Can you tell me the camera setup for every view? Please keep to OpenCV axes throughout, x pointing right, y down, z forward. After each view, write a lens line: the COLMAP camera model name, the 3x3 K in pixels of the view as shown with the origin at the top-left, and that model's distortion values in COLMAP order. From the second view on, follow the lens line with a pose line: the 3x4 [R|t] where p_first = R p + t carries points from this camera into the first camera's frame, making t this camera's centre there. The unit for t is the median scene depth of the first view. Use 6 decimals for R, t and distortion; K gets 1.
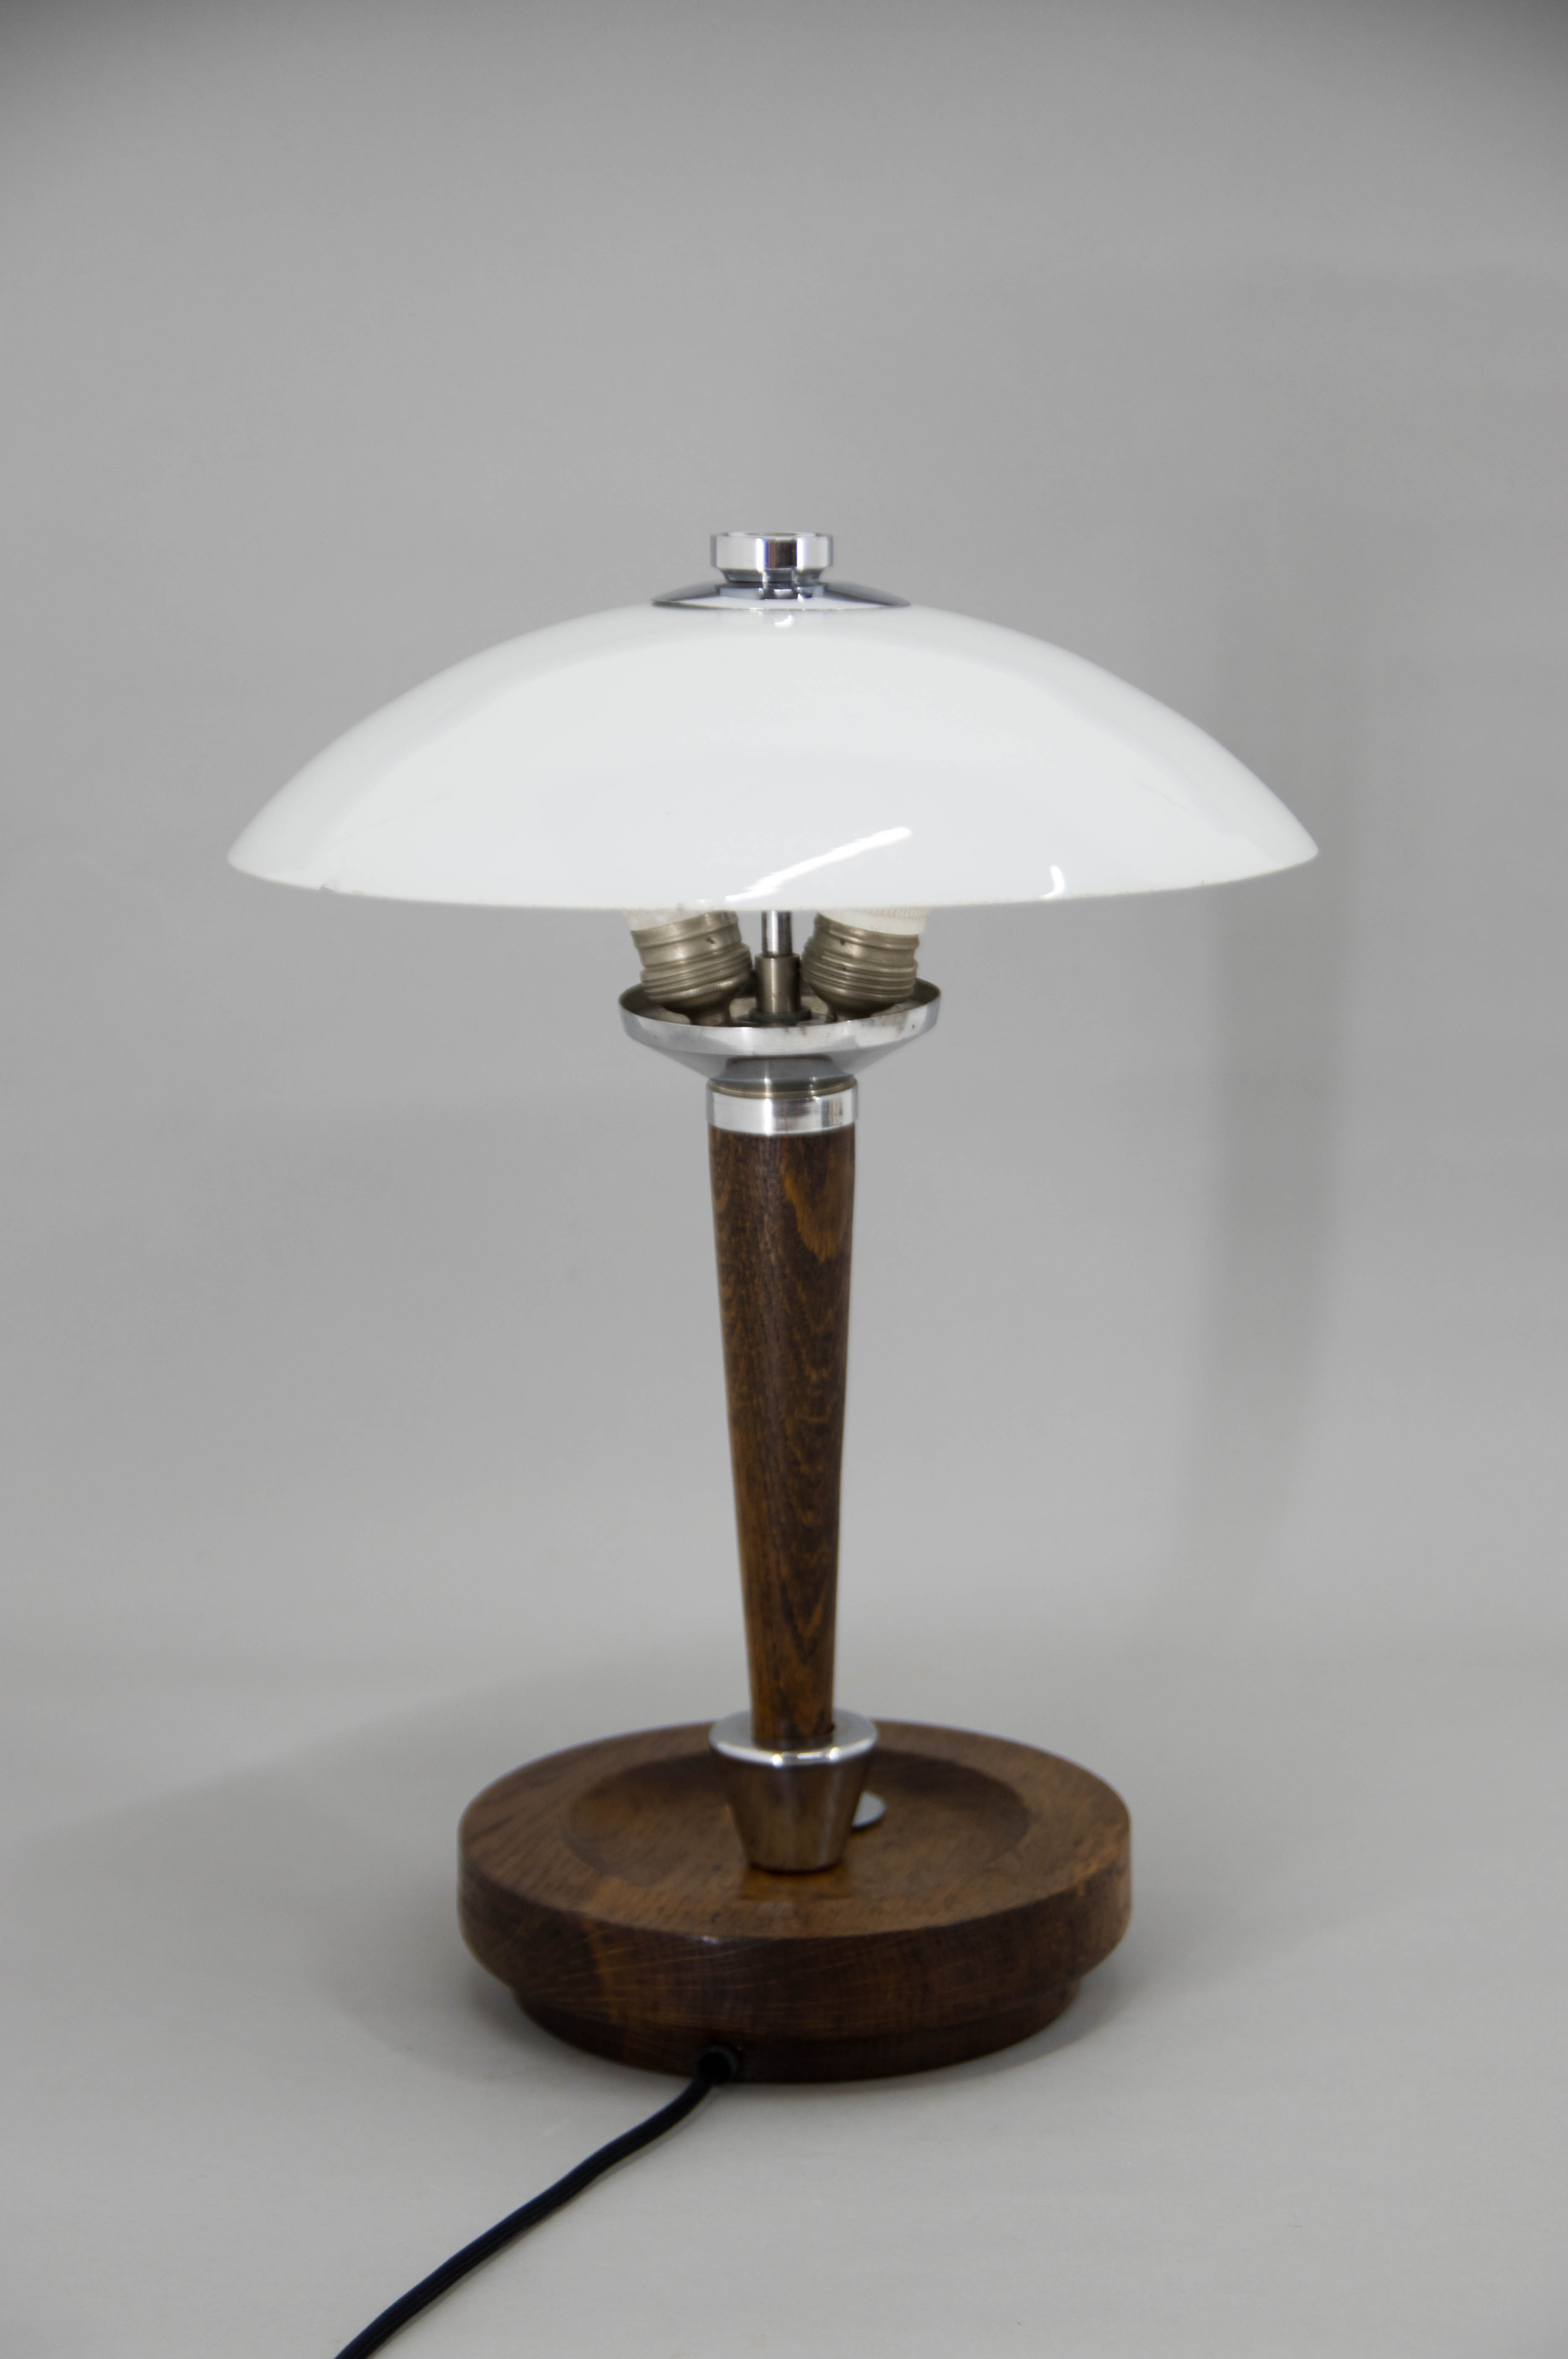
lens RADIAL K [[4231.6, 0, 781.8], [0, 4231.6, 1183.8], [0, 0, 1]] dist [0.057035, 0.000000]
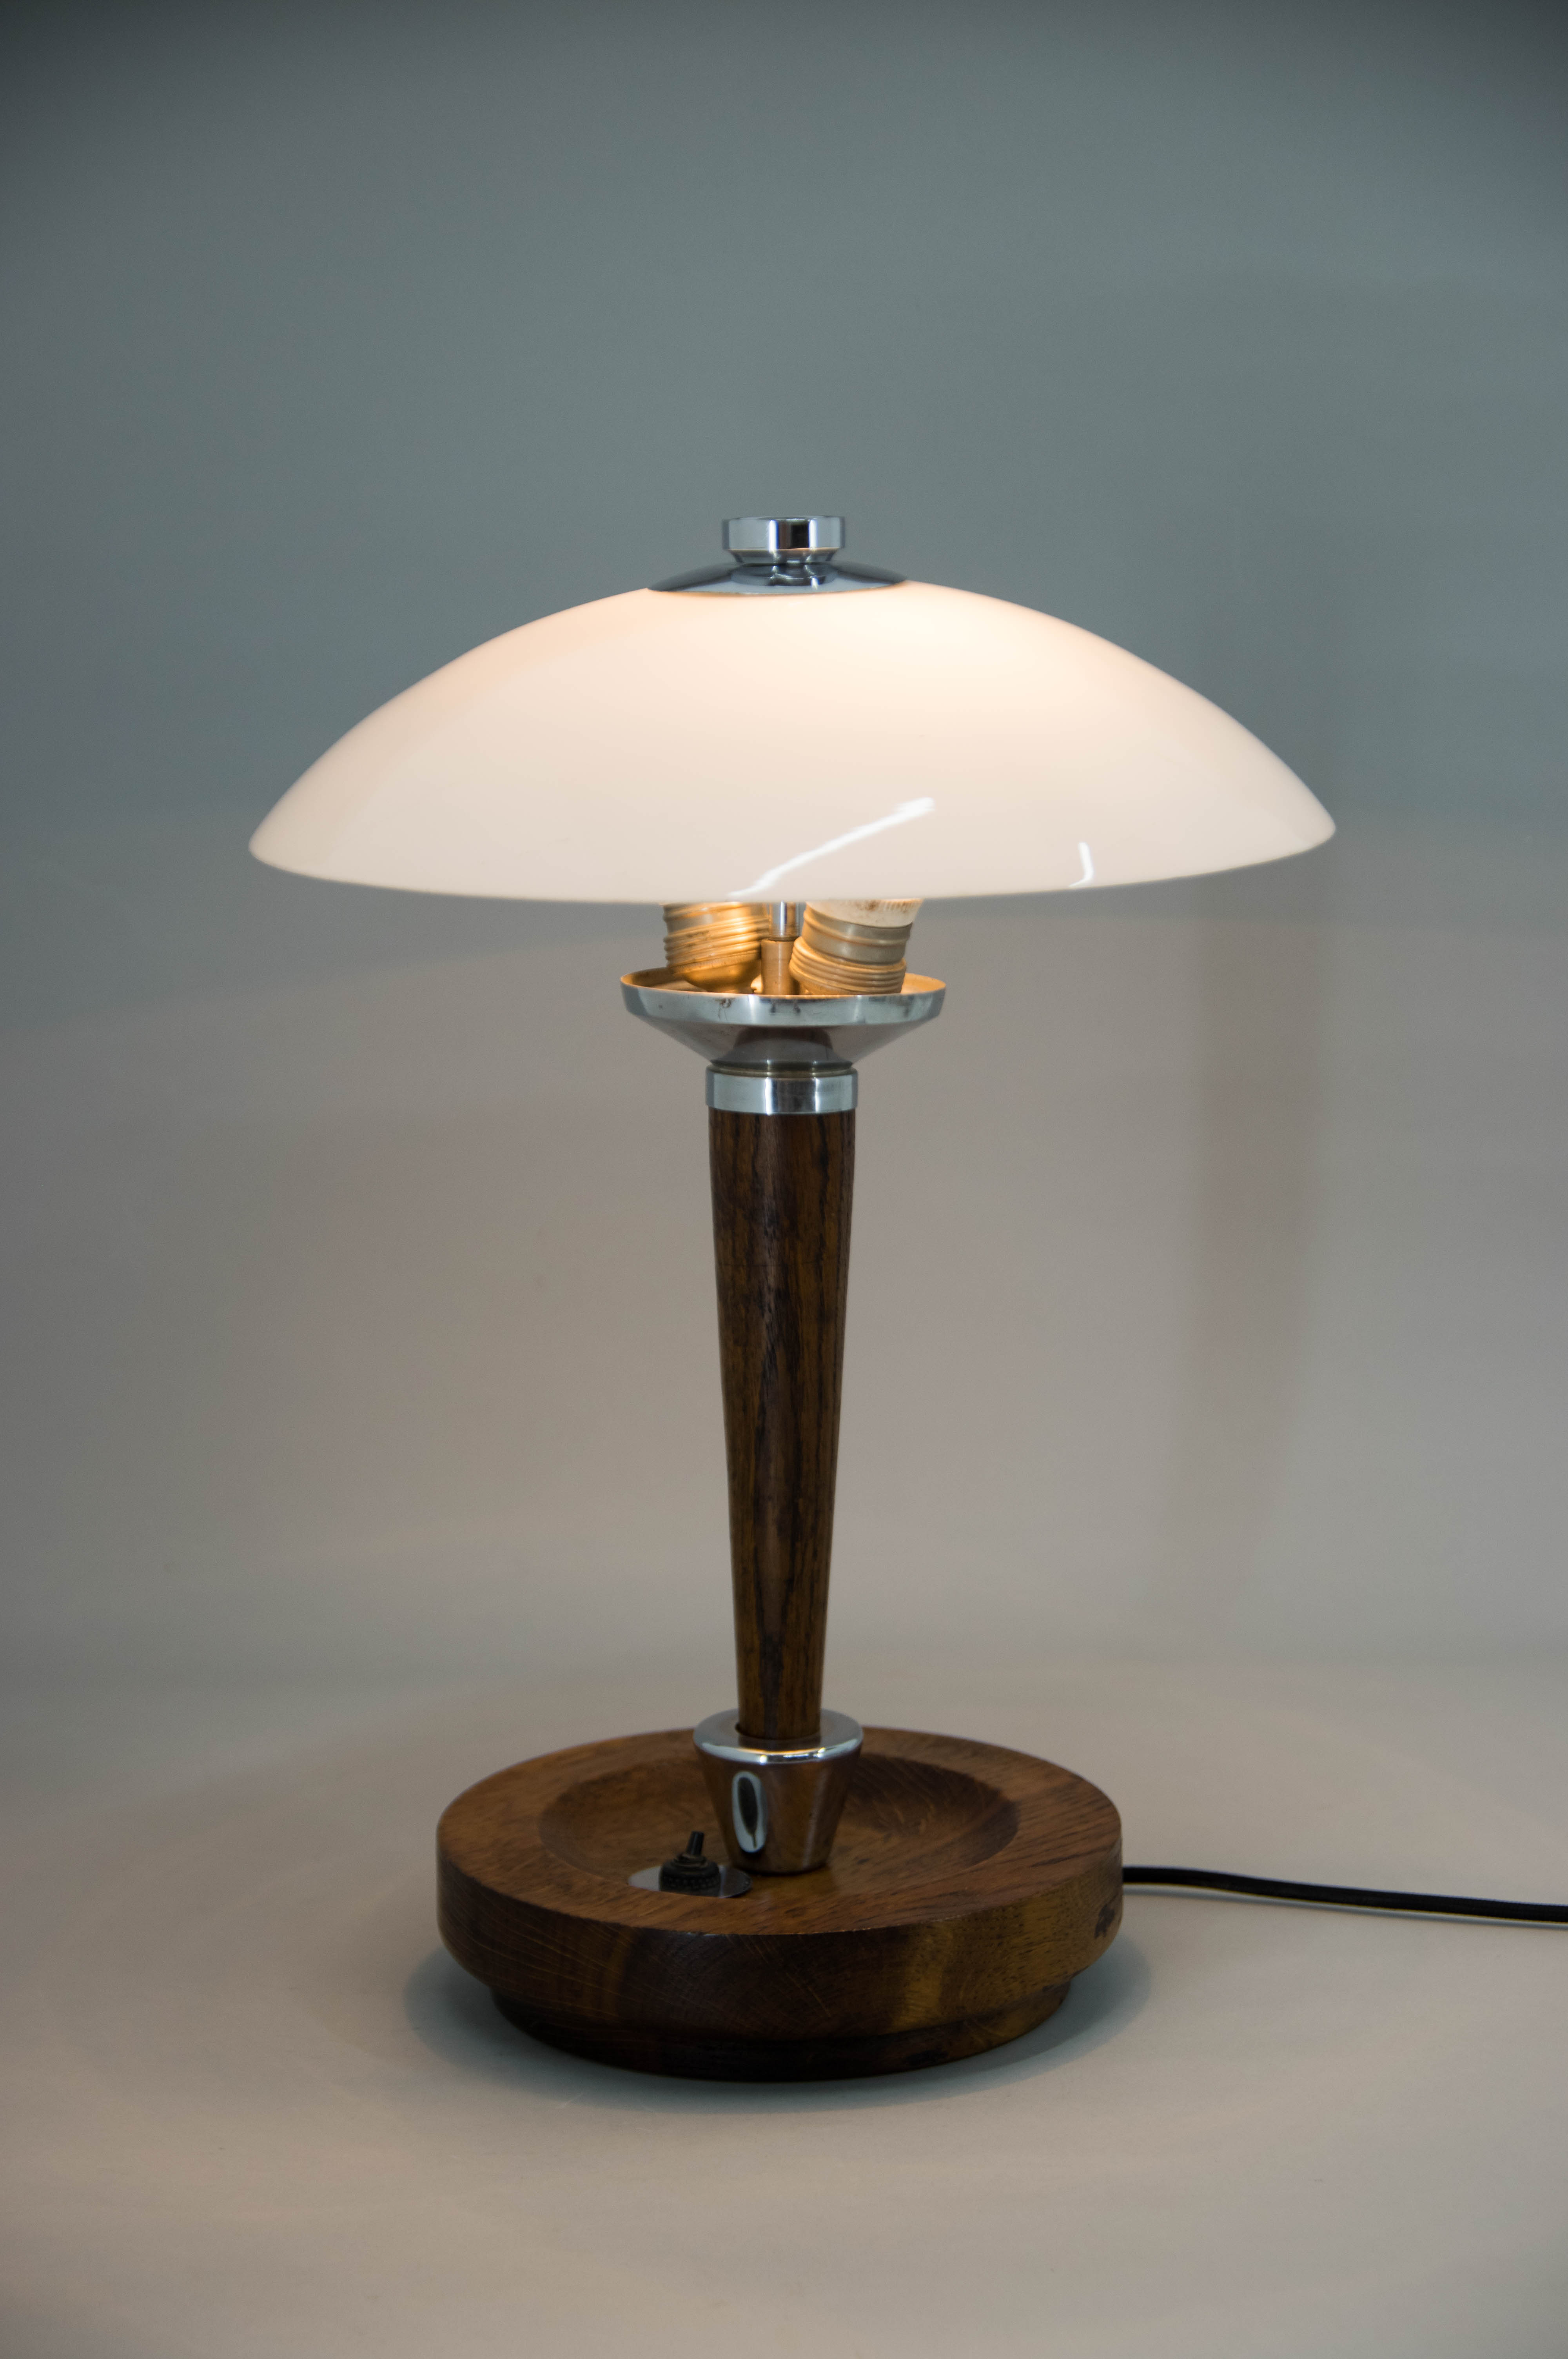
lens RADIAL K [[5092.7, 0, 778.2], [0, 5092.7, 1163.4], [0, 0, 1]] dist [0.074114, 0.000000]
pose [[0.999751, 0.022299, -0.001221, 0.000981], [-0.022312, 0.999674, -0.012374, 0.012715], [0.000945, 0.012398, 0.999923, -0.188801]]
